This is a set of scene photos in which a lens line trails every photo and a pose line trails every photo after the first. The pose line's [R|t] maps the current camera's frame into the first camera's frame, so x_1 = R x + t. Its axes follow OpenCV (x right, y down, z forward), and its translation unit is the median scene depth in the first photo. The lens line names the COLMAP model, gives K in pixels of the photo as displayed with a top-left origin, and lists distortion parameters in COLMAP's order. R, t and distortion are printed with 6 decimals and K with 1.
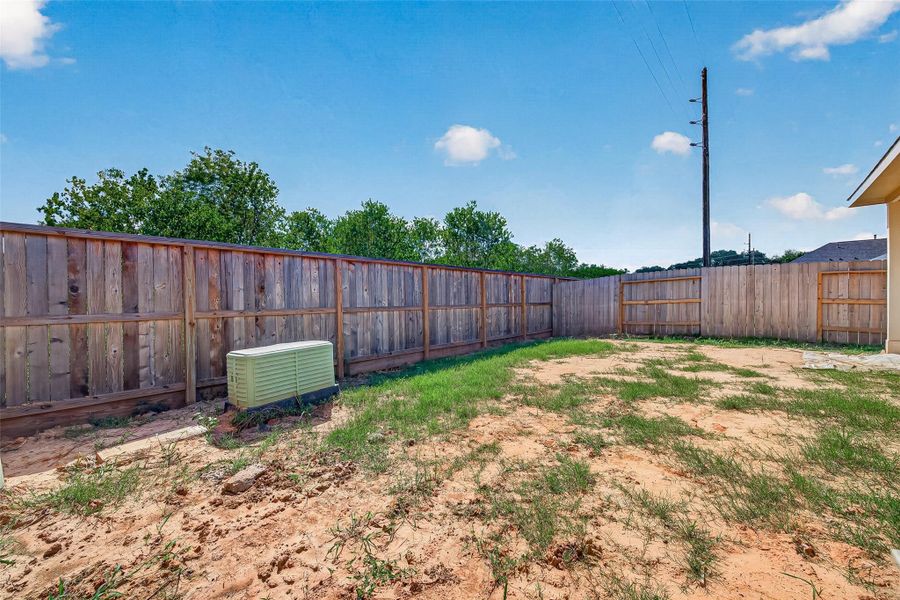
lens RADIAL K [[352.9, 0, 452.9], [0, 352.9, 297.8], [0, 0, 1]] dist [0.007755, -0.000005]
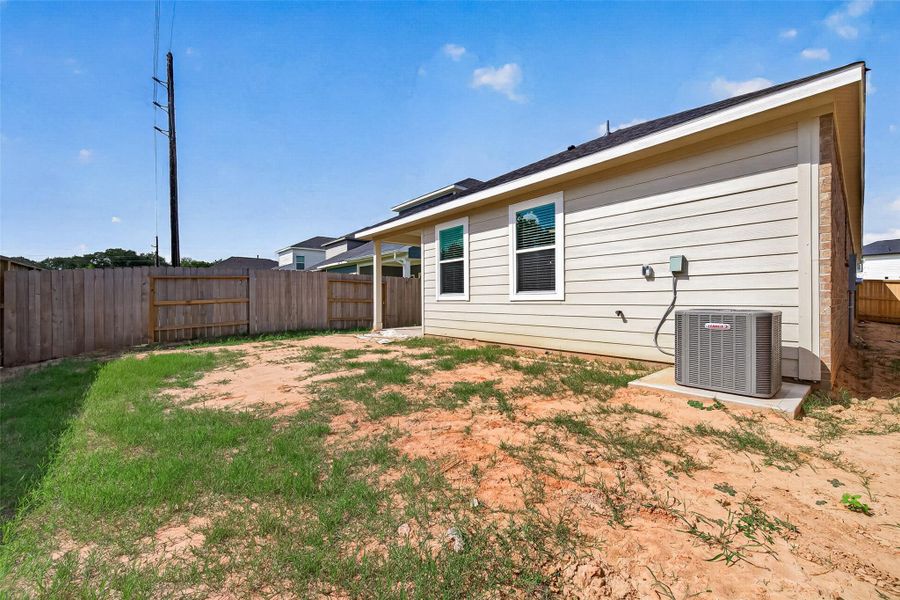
lens RADIAL K [[352.9, 0, 447.3], [0, 352.9, 301.3], [0, 0, 1]] dist [0.007755, -0.000005]
pose [[0.124993, -0.005200, 0.992144, -0.300352], [0.006402, 0.999970, 0.004434, 0.014027], [-0.992137, 0.005798, 0.125023, 0.381446]]
